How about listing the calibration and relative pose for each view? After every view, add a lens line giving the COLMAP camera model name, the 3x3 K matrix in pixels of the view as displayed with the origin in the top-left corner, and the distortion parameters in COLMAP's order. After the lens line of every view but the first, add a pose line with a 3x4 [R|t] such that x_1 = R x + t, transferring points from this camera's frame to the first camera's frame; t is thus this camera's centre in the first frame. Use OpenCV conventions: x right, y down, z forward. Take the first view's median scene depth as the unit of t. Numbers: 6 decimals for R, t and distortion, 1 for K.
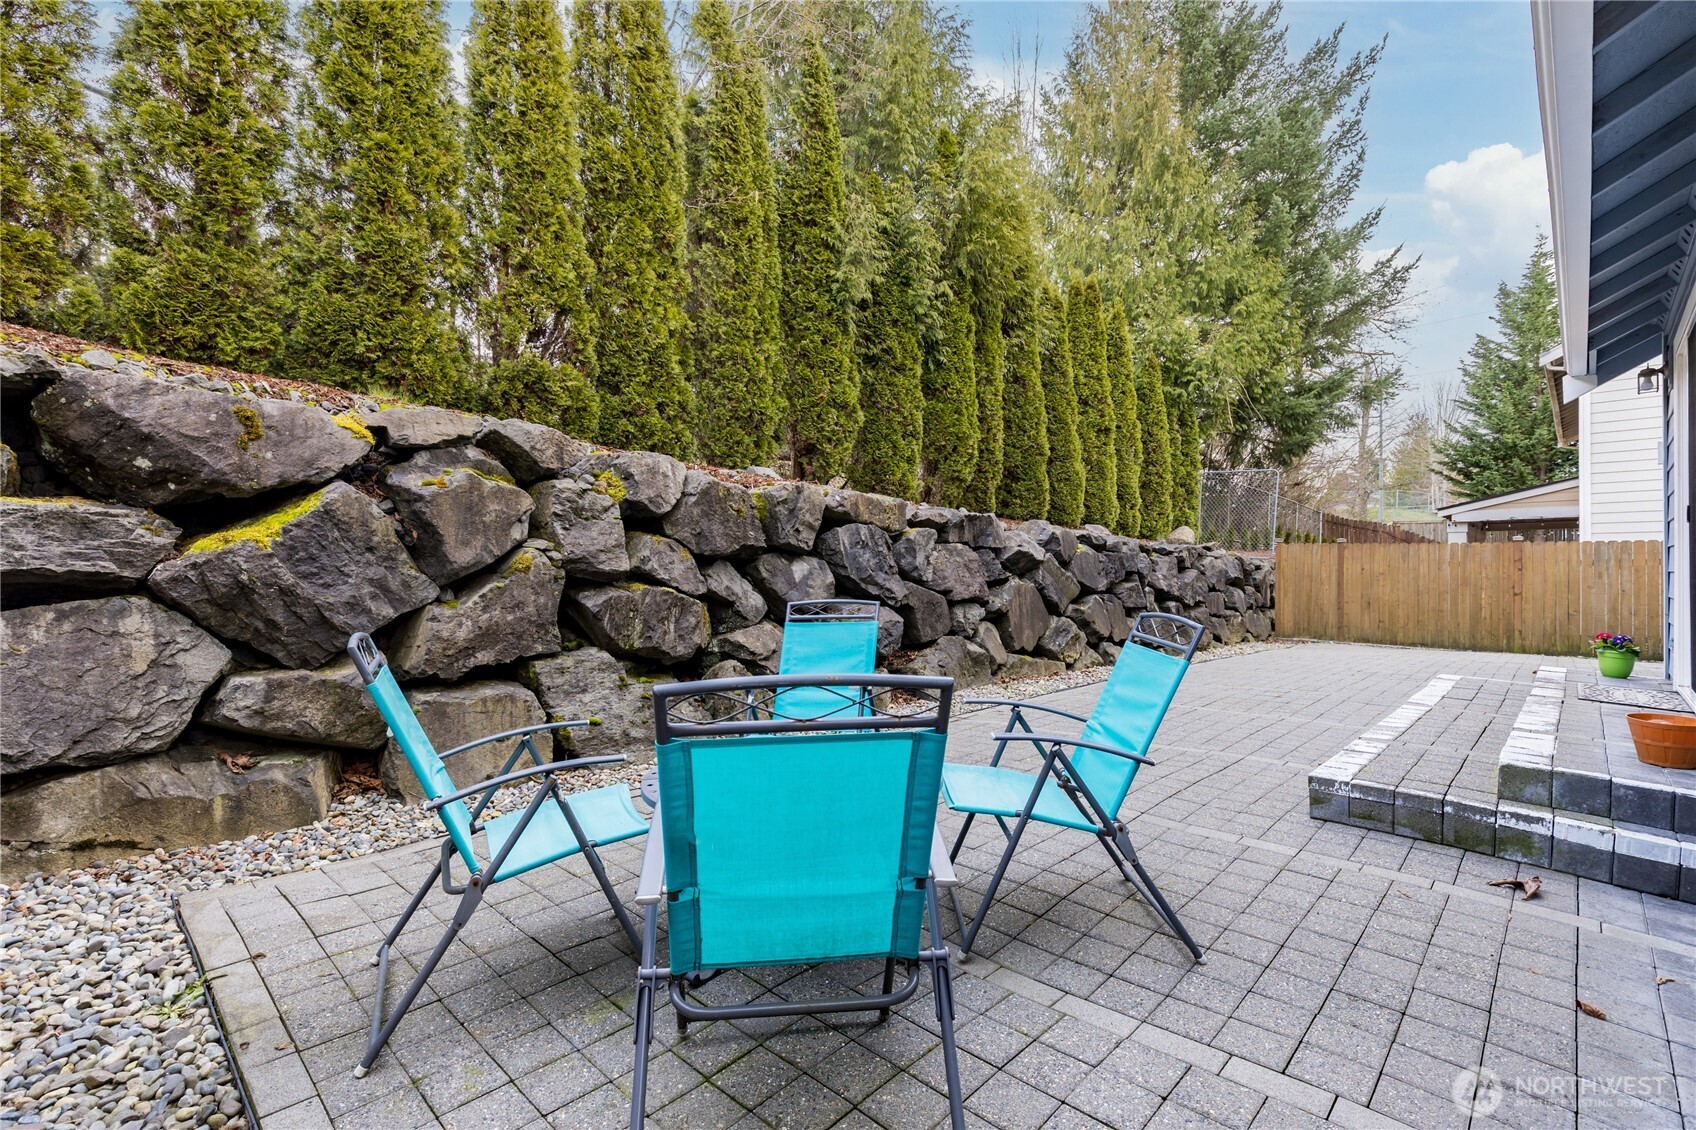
lens RADIAL K [[778.7, 0, 839.6], [0, 778.7, 569.5], [0, 0, 1]] dist [-0.002204, -0.000005]
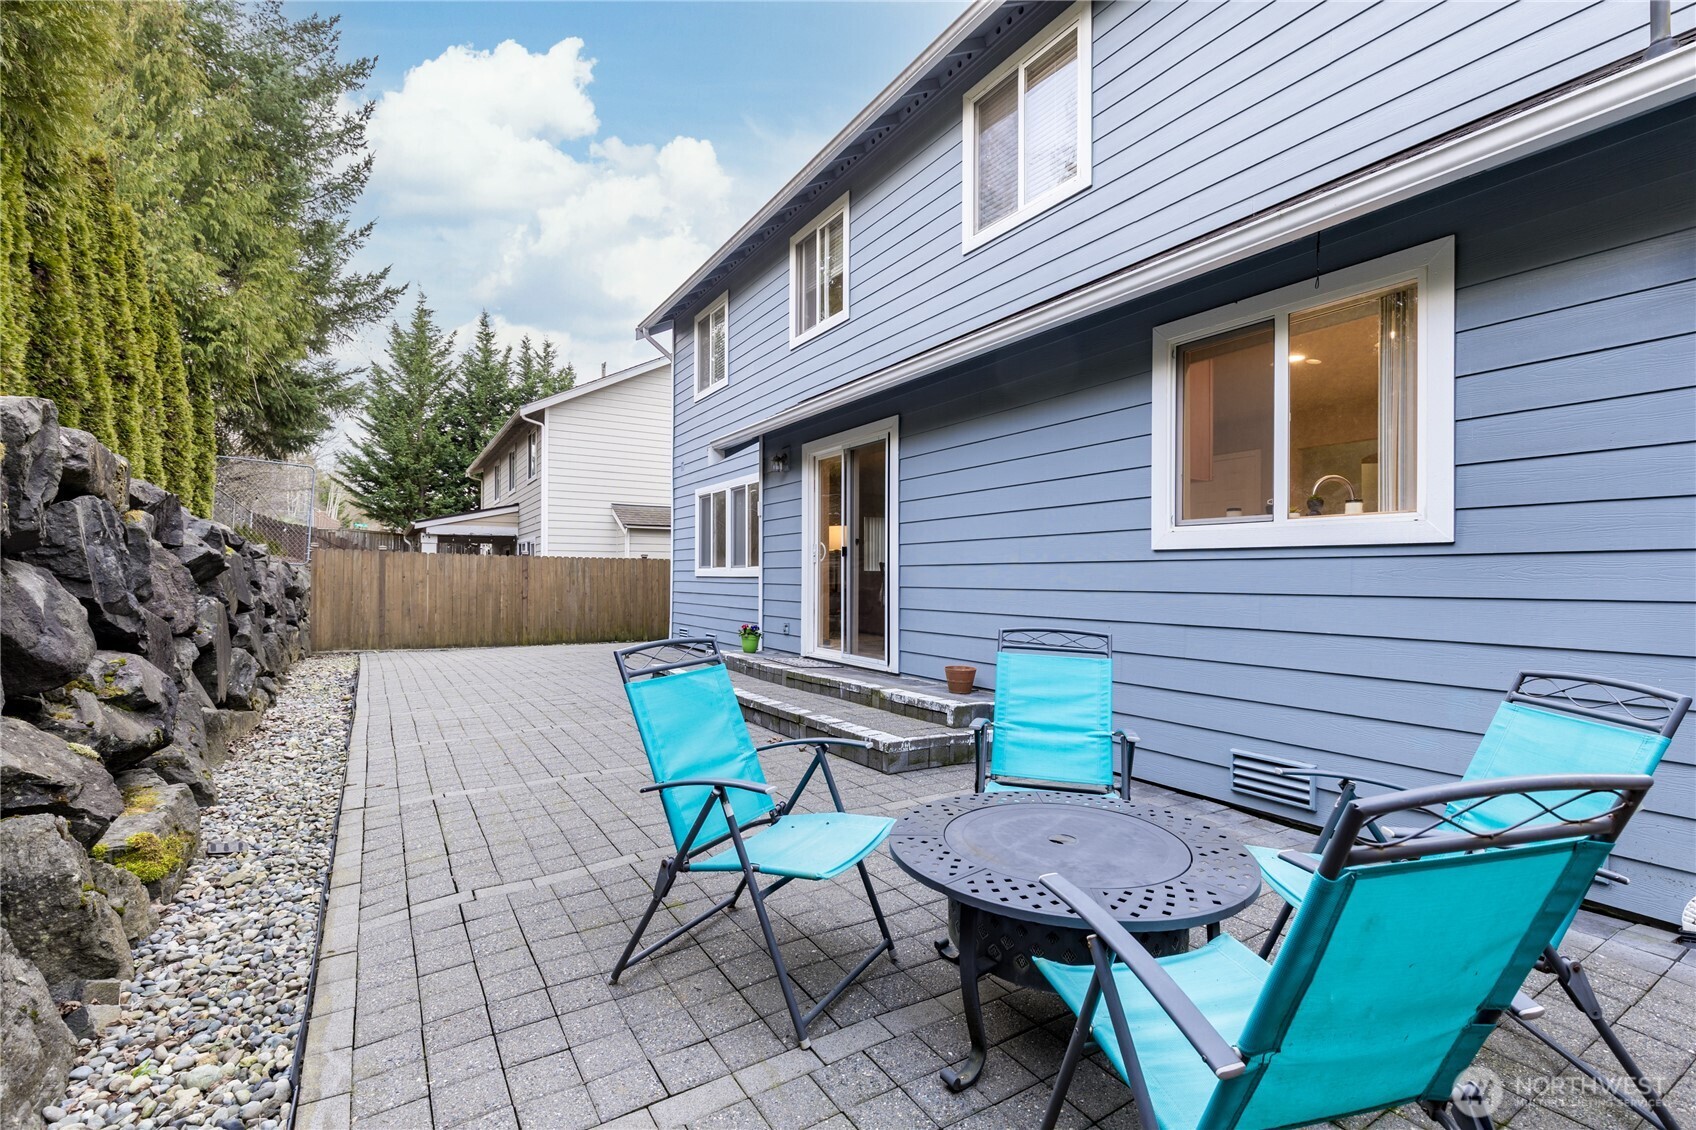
lens RADIAL K [[778.7, 0, 830.0], [0, 778.7, 567.6], [0, 0, 1]] dist [-0.002204, -0.000005]
pose [[0.213014, 0.012028, 0.976975, -0.182085], [-0.006132, 0.999921, -0.010973, -0.004327], [-0.977030, -0.003654, 0.213071, 0.207430]]
